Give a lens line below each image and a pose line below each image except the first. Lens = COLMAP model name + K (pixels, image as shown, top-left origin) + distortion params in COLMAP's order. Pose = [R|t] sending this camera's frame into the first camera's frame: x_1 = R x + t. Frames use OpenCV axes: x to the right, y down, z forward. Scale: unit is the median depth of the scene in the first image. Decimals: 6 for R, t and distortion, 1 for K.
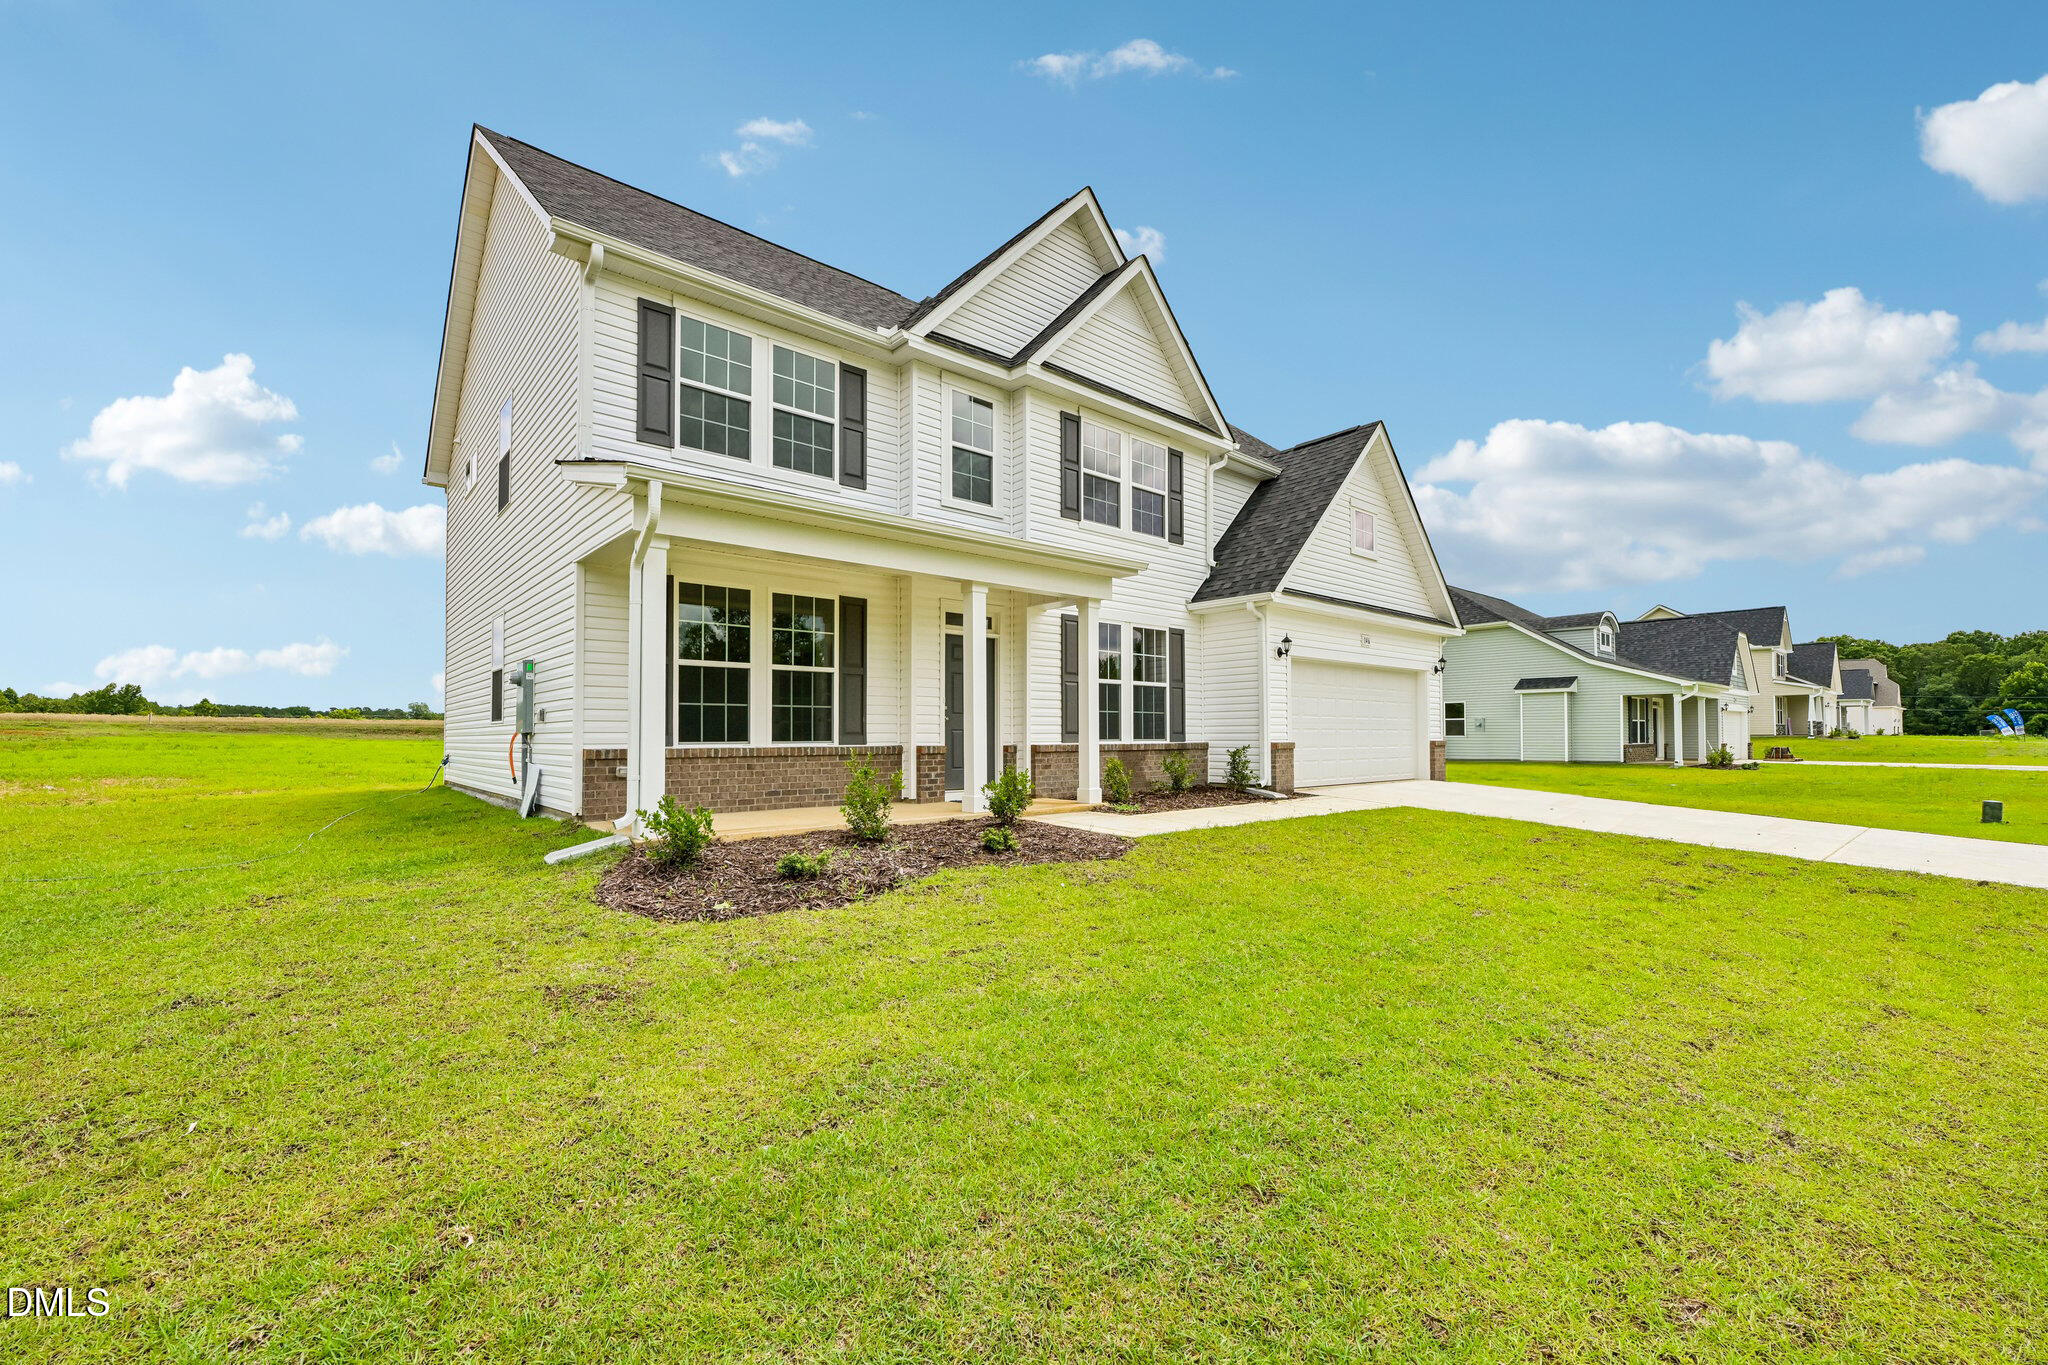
lens RADIAL K [[822.7, 0, 999.5], [0, 822.7, 726.5], [0, 0, 1]] dist [0.004347, 0.000174]
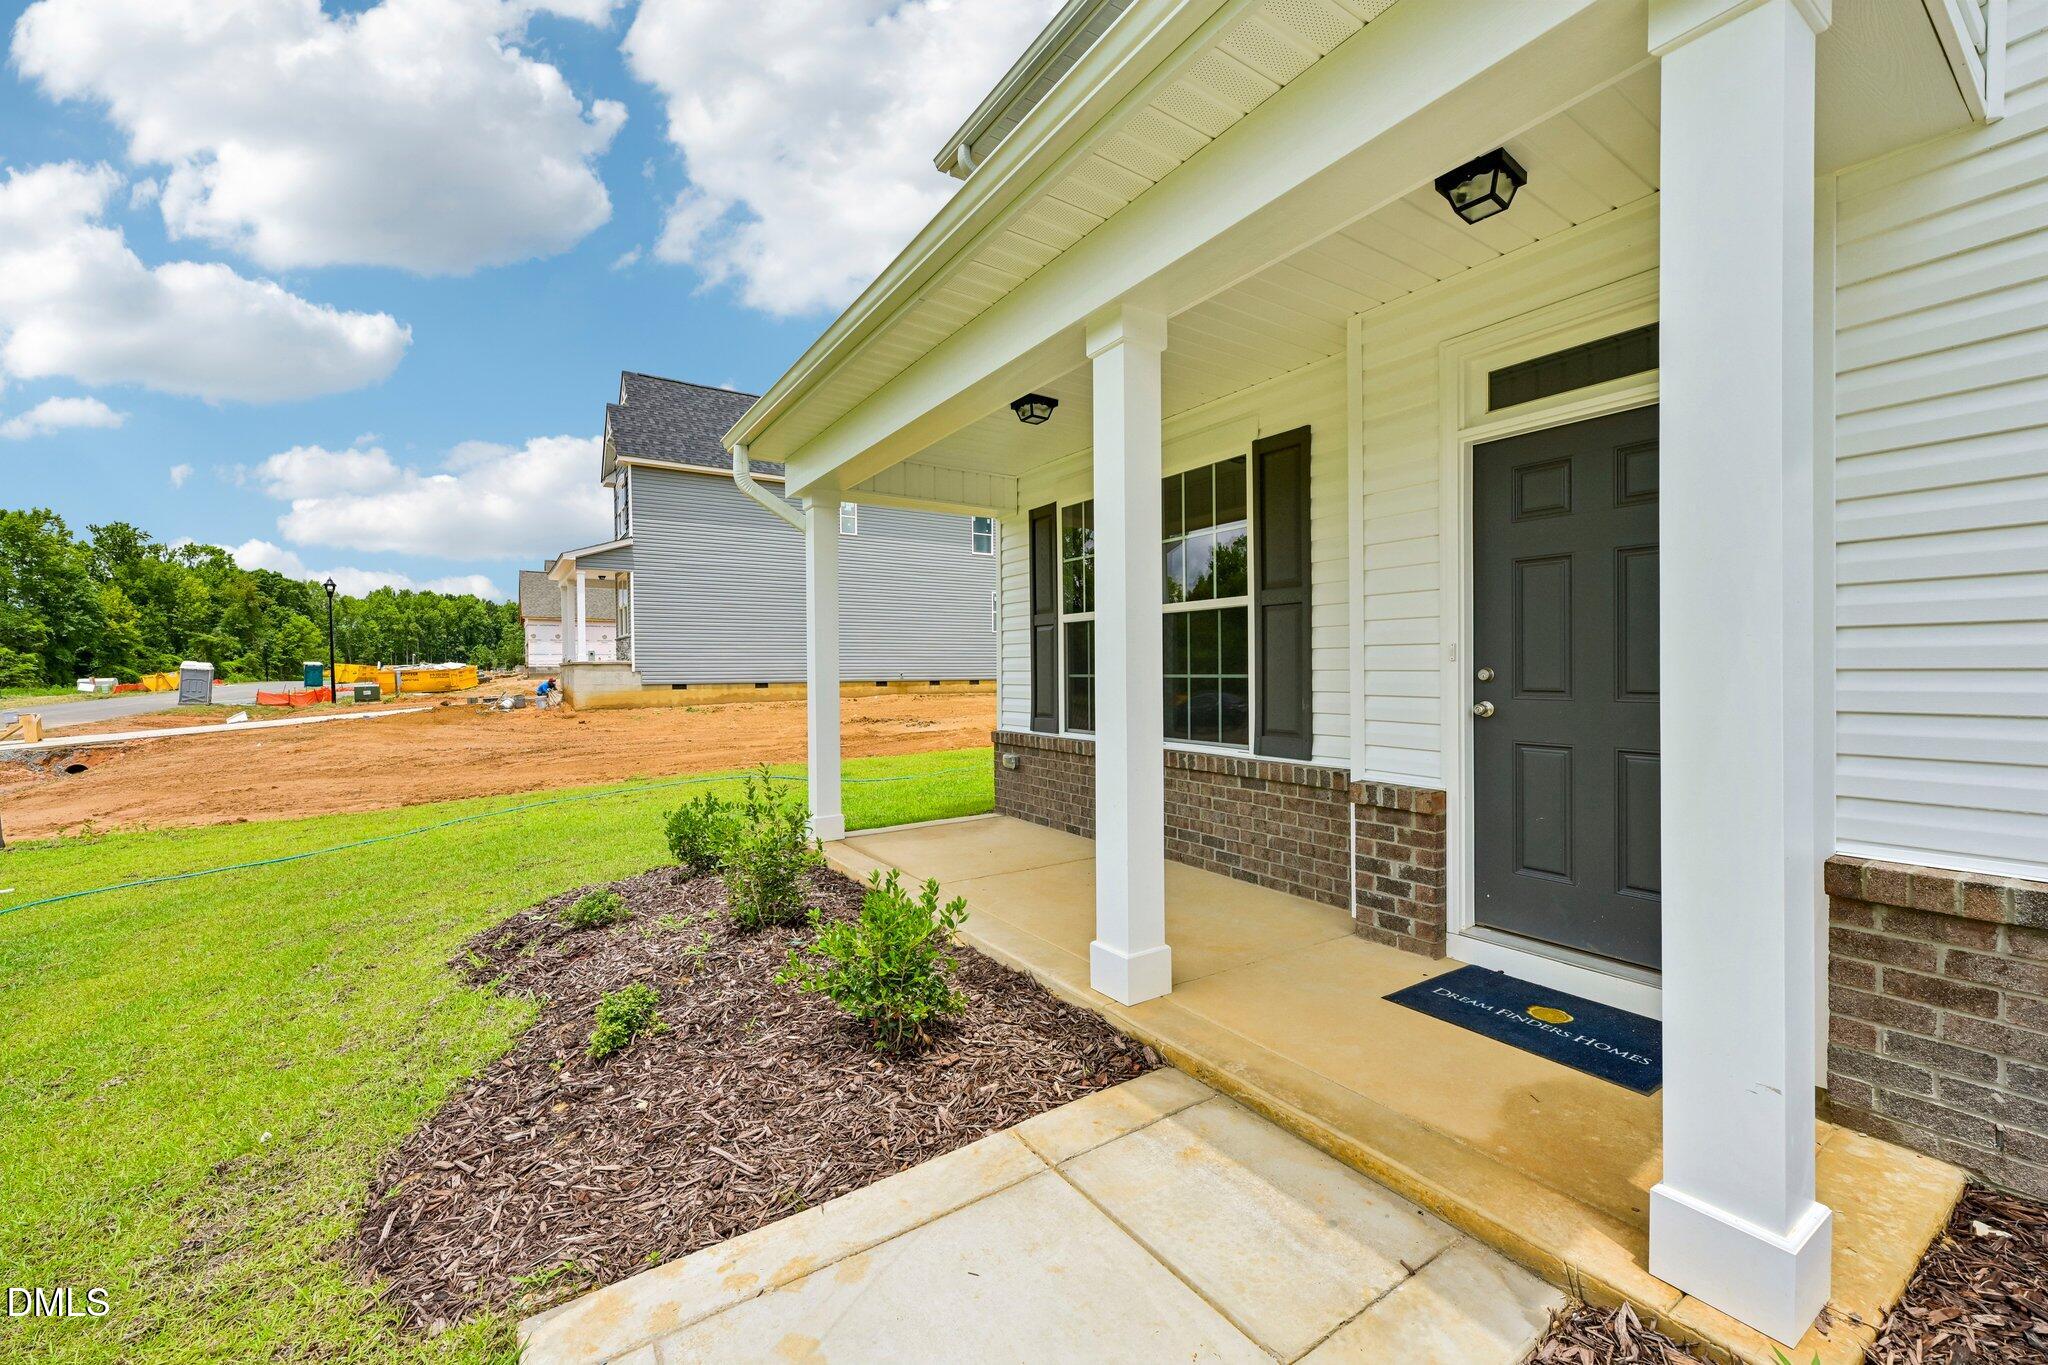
lens RADIAL K [[822.7, 0, 1025.1], [0, 822.7, 679.6], [0, 0, 1]] dist [0.004347, 0.000174]
pose [[-0.124582, 0.022509, -0.991954, 0.281258], [0.031854, 0.999318, 0.018676, -0.032950], [0.991698, -0.029271, -0.125214, 0.877184]]
